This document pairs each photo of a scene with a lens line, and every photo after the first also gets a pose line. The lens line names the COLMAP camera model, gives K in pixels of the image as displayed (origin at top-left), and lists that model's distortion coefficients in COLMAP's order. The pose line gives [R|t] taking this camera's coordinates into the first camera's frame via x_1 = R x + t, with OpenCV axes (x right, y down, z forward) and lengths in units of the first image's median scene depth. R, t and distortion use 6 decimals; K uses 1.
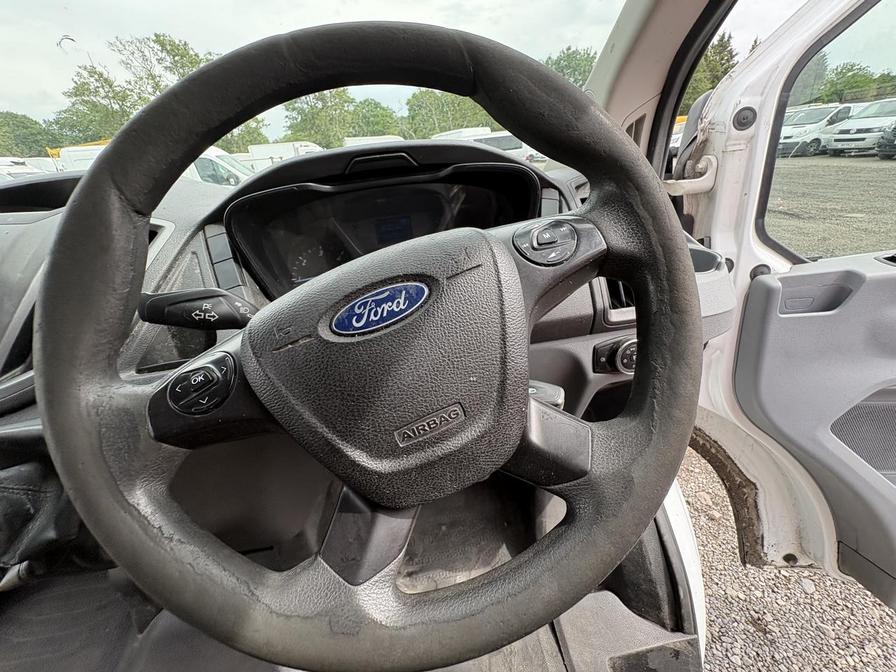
lens RADIAL K [[359.5, 0, 446.4], [0, 359.5, 336.8], [0, 0, 1]] dist [0.000959, 0.000246]
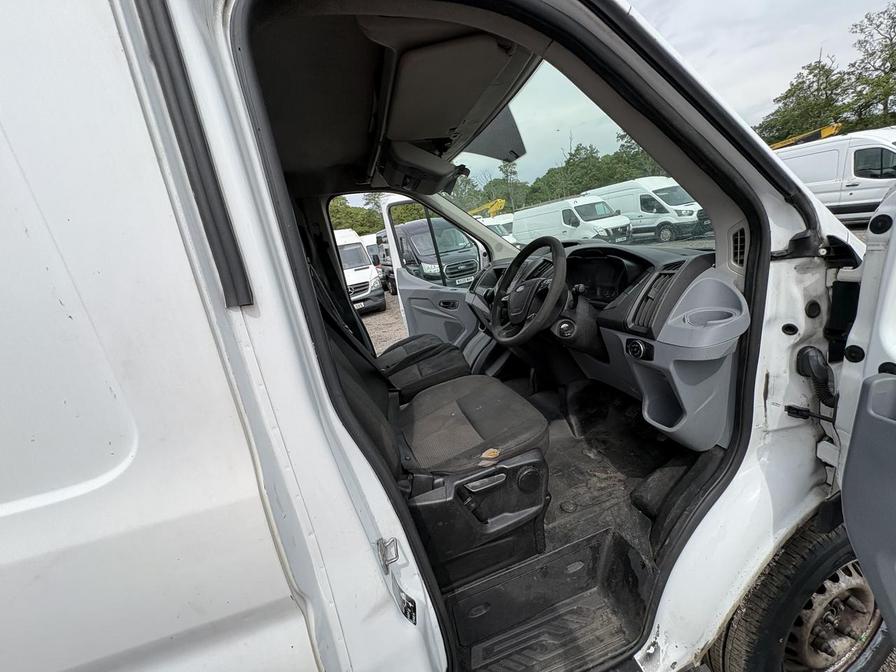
lens RADIAL K [[356.9, 0, 447.0], [0, 356.9, 338.6], [0, 0, 1]] dist [-0.002630, -0.000007]
pose [[0.144863, 0.320364, -0.936152, 1.097811], [-0.299567, 0.915928, 0.267087, -0.109799], [0.943013, 0.241749, 0.228655, -0.263553]]
